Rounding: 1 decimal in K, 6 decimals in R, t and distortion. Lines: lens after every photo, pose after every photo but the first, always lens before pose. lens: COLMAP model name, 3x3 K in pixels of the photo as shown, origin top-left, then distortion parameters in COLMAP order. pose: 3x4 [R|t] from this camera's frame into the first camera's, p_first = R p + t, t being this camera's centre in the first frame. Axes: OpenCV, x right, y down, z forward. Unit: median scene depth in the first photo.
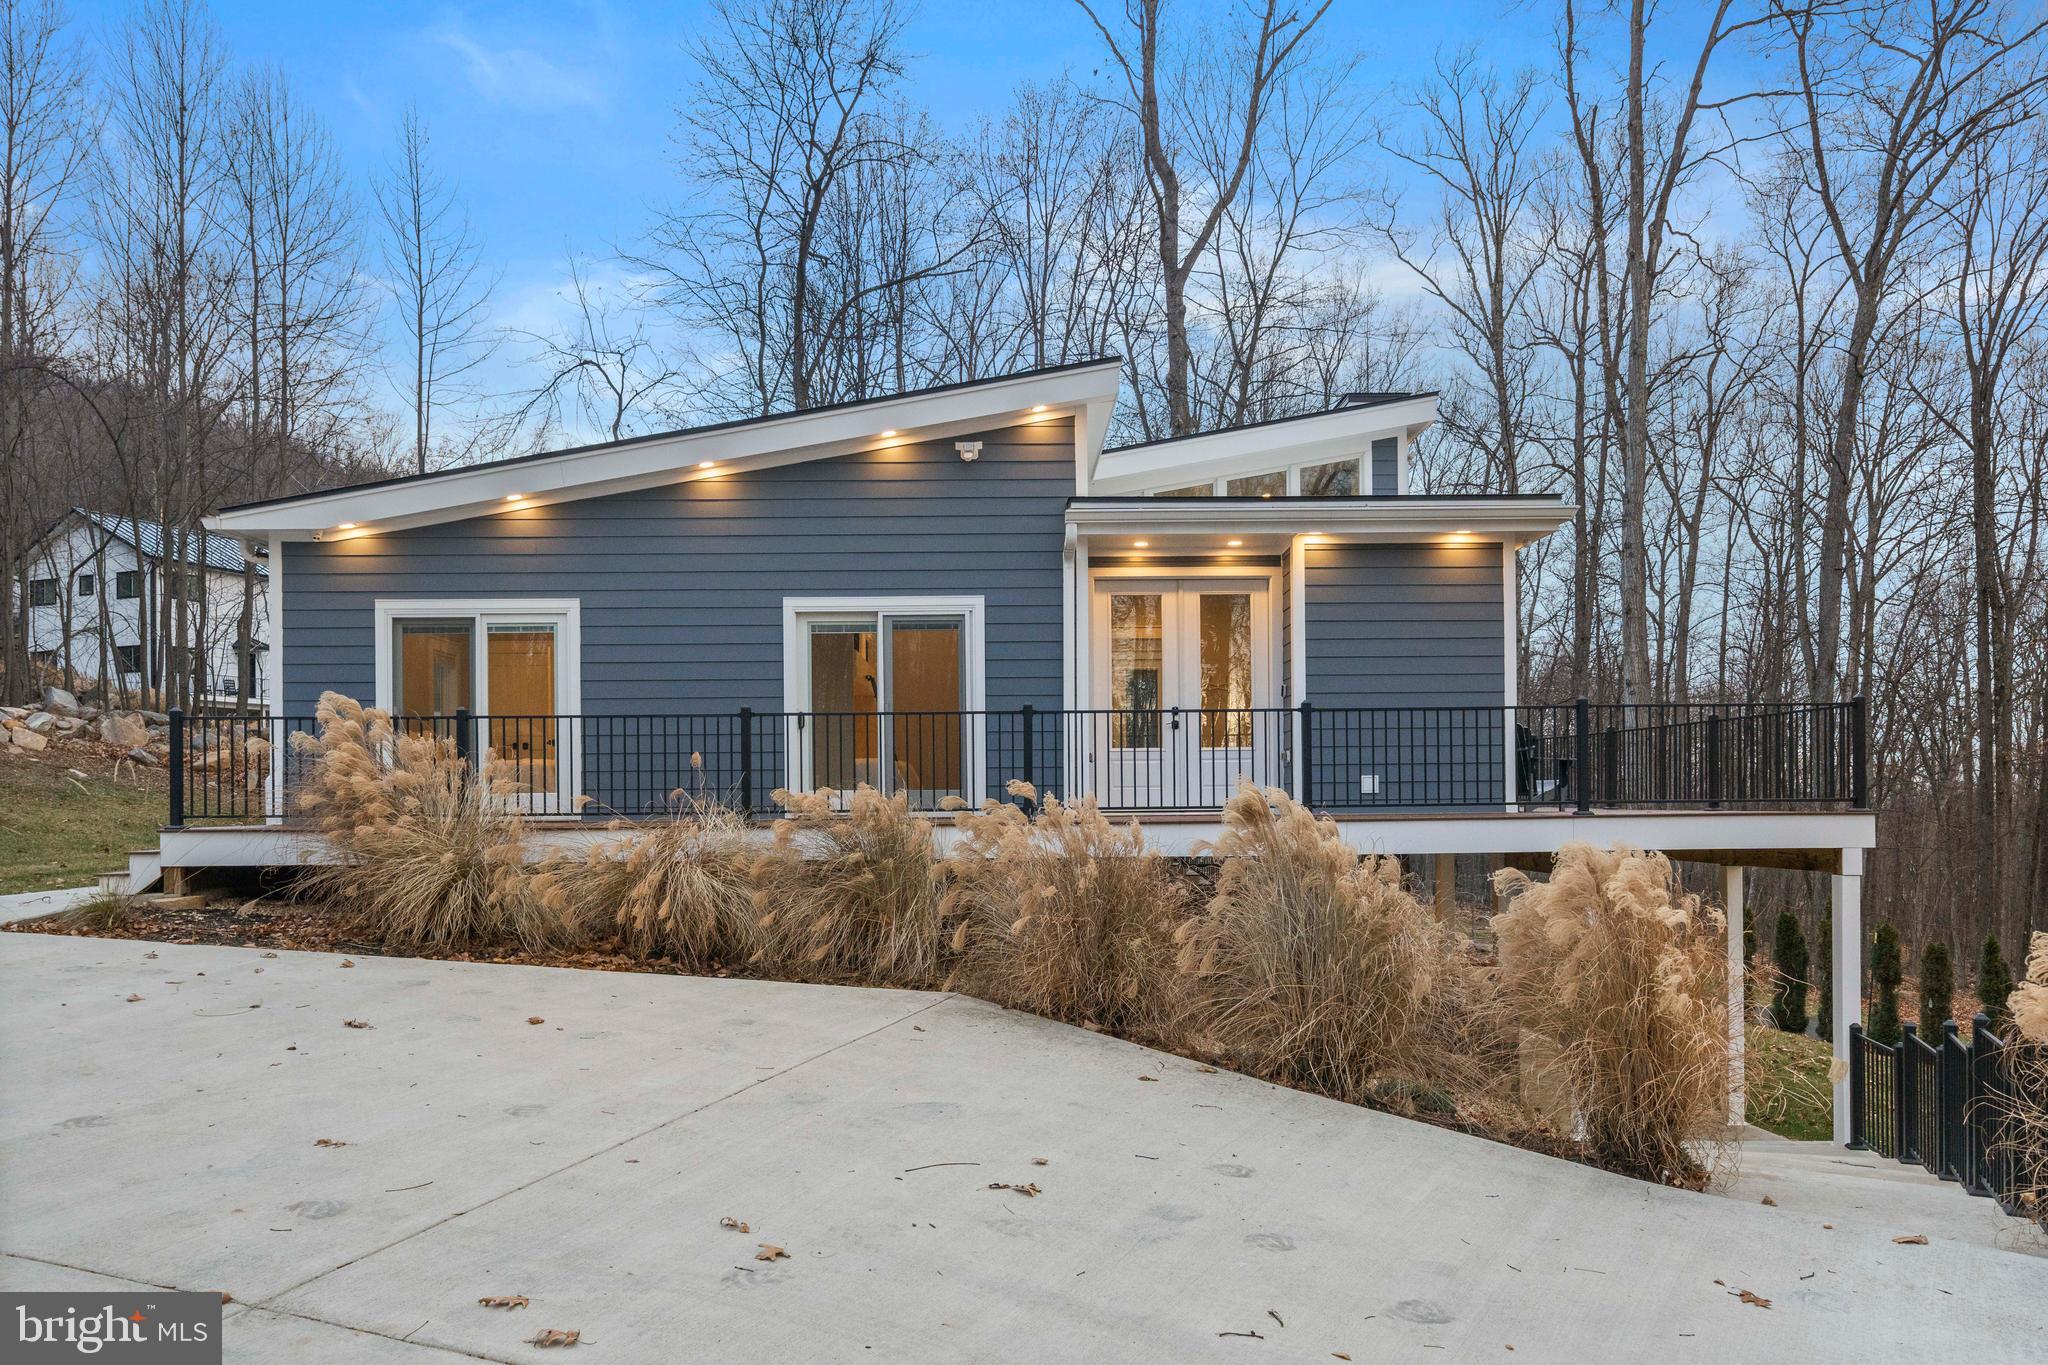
lens RADIAL K [[1399.5, 0, 1002.9], [0, 1399.5, 809.4], [0, 0, 1]] dist [-0.000768, 0.002630]
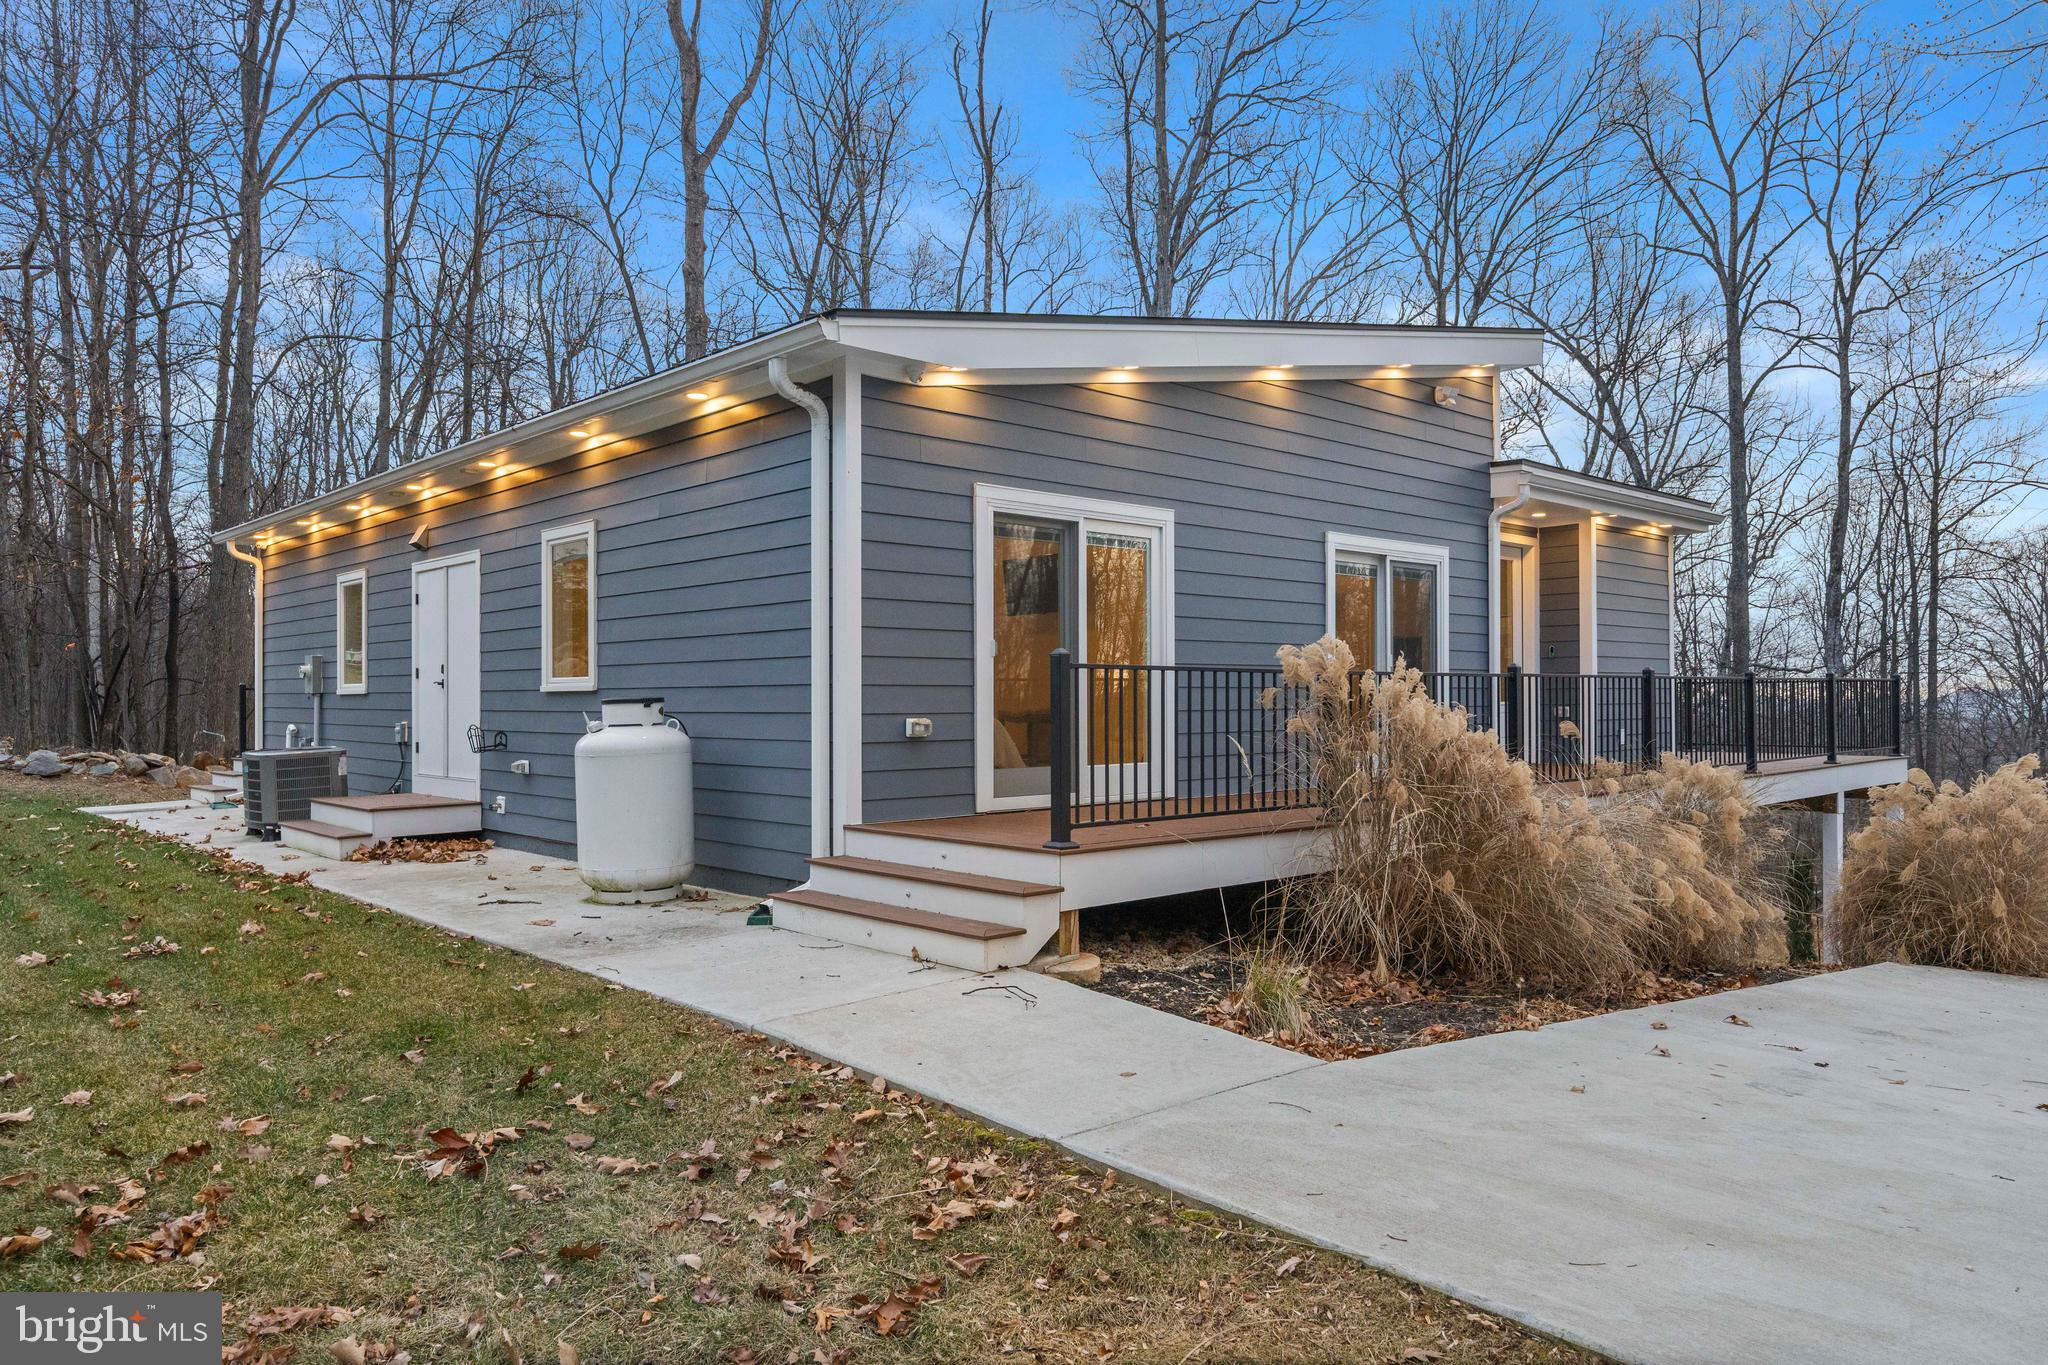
lens RADIAL K [[1399.5, 0, 954.3], [0, 1399.5, 695.2], [0, 0, 1]] dist [-0.000768, 0.002630]
pose [[0.746832, 0.005804, 0.664988, -0.906997], [0.002384, 0.999932, -0.011405, -0.040037], [-0.665009, 0.010103, 0.746767, 0.507174]]
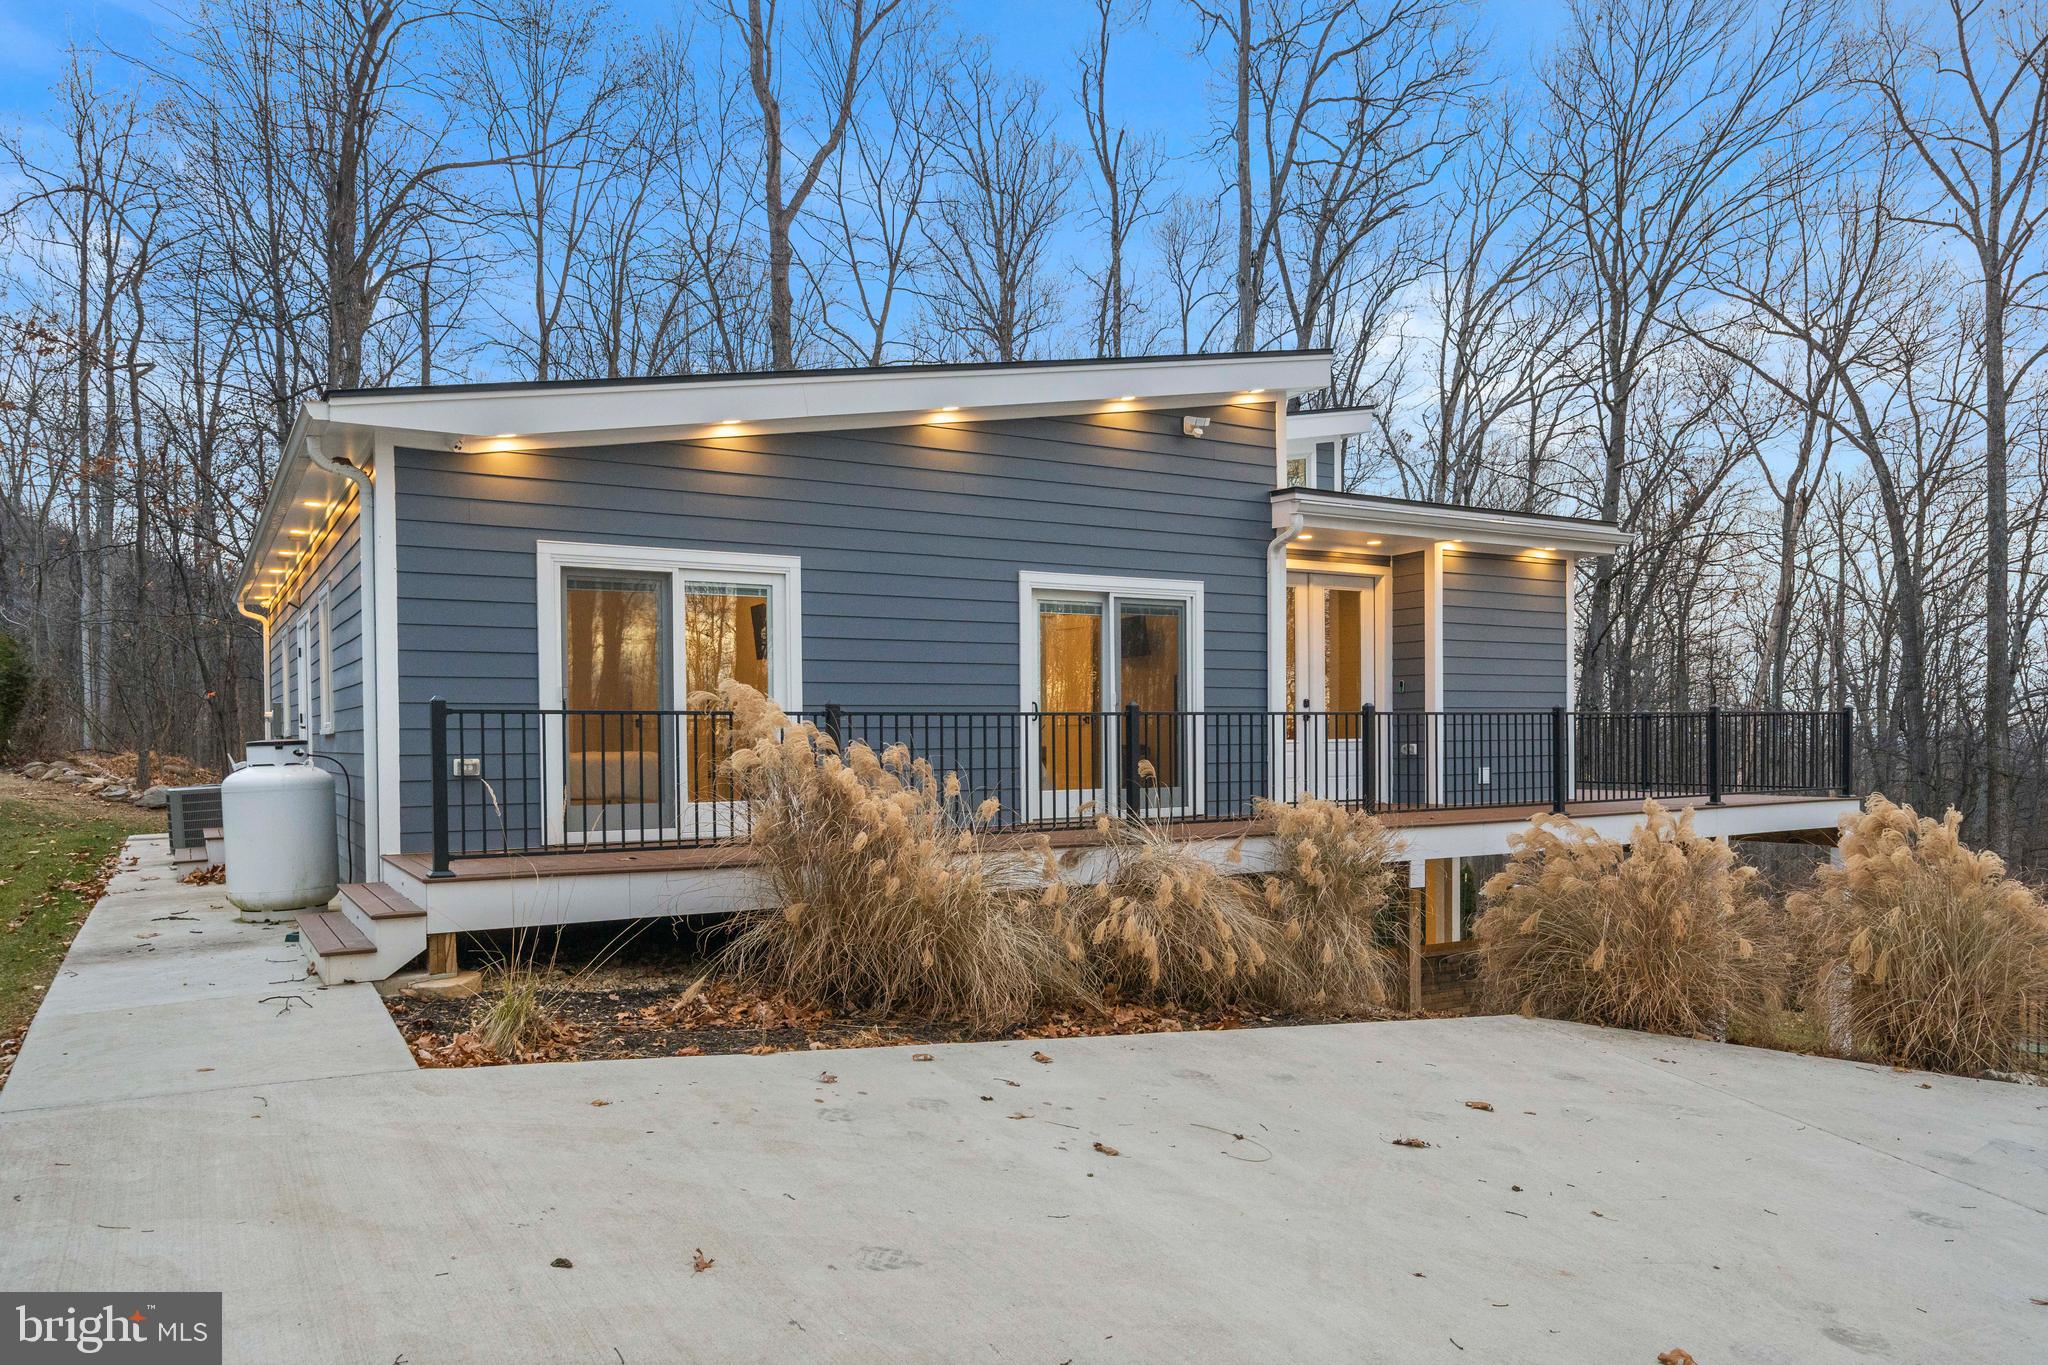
lens RADIAL K [[1399.5, 0, 945.0], [0, 1399.5, 778.2], [0, 0, 1]] dist [-0.000768, 0.002630]
pose [[0.866452, -0.015520, 0.499019, -0.633501], [0.005725, 0.999760, 0.021155, -0.040607], [-0.499227, -0.015473, 0.866333, 0.264751]]
